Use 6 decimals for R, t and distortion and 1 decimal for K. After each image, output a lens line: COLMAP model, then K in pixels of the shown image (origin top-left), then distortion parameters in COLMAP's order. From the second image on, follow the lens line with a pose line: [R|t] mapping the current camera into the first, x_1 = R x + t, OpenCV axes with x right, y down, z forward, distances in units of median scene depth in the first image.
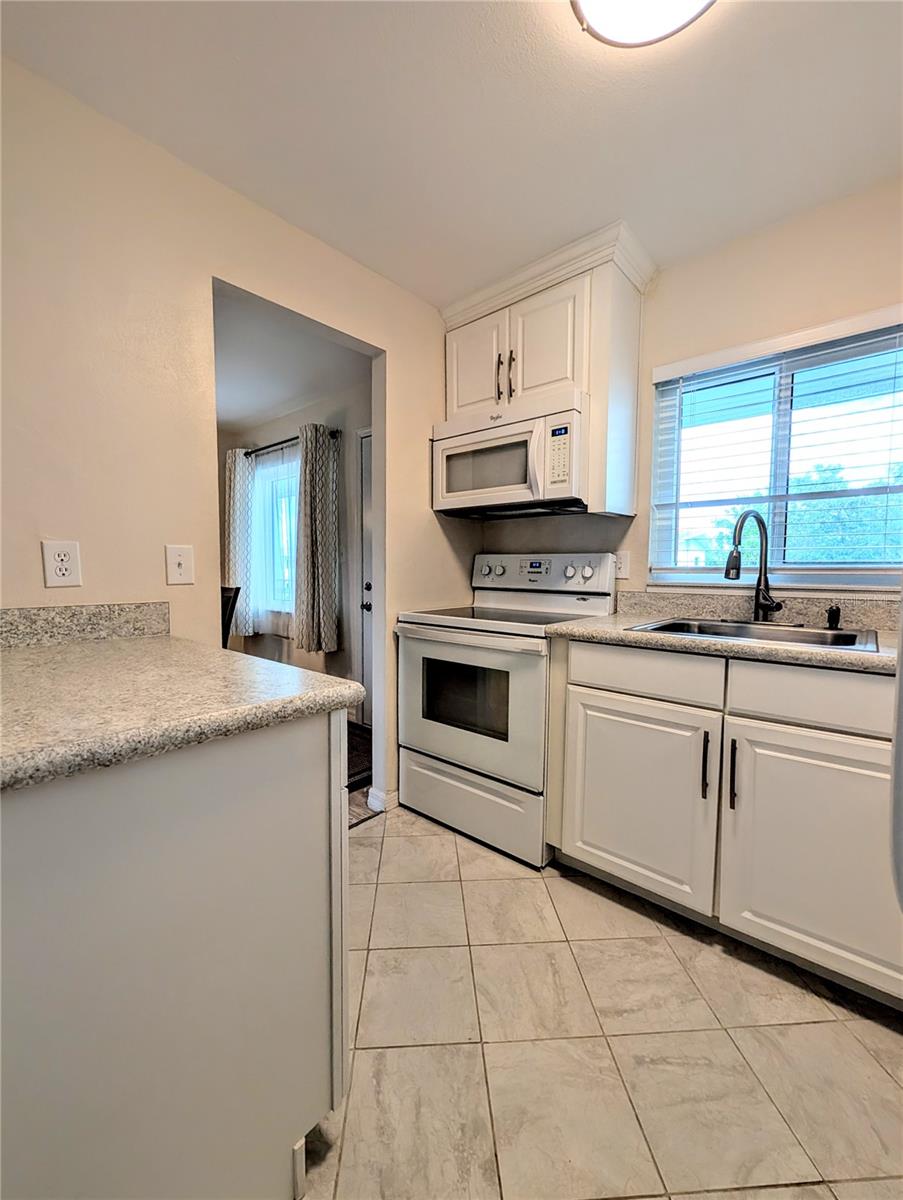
lens RADIAL K [[485.5, 0, 451.5], [0, 485.5, 600.0], [0, 0, 1]] dist [-0.001180, -0.000010]
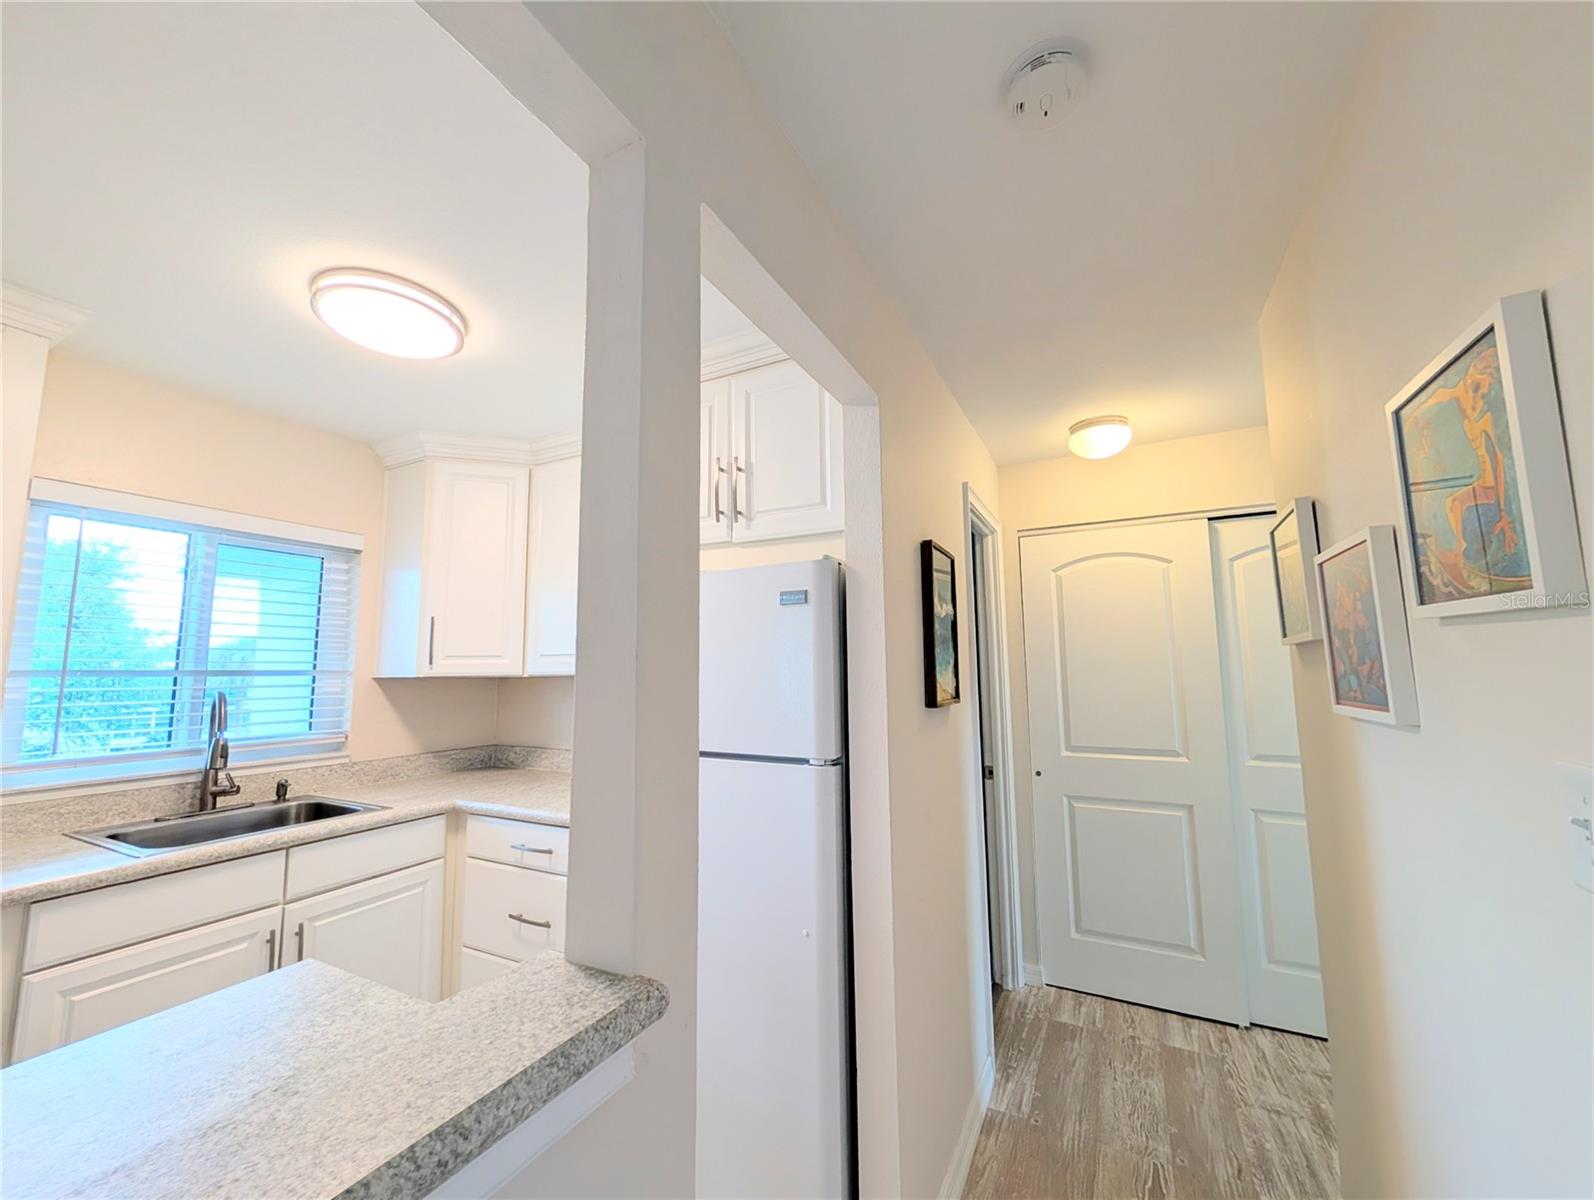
lens RADIAL K [[620.3, 0, 796.0], [0, 620.3, 603.3], [0, 0, 1]] dist [0.000217, 0.000464]
pose [[-0.234623, 0.100865, 0.966839, -0.754587], [0.071619, 0.993693, -0.086287, -0.153790], [-0.969444, 0.049000, -0.240367, 0.169722]]
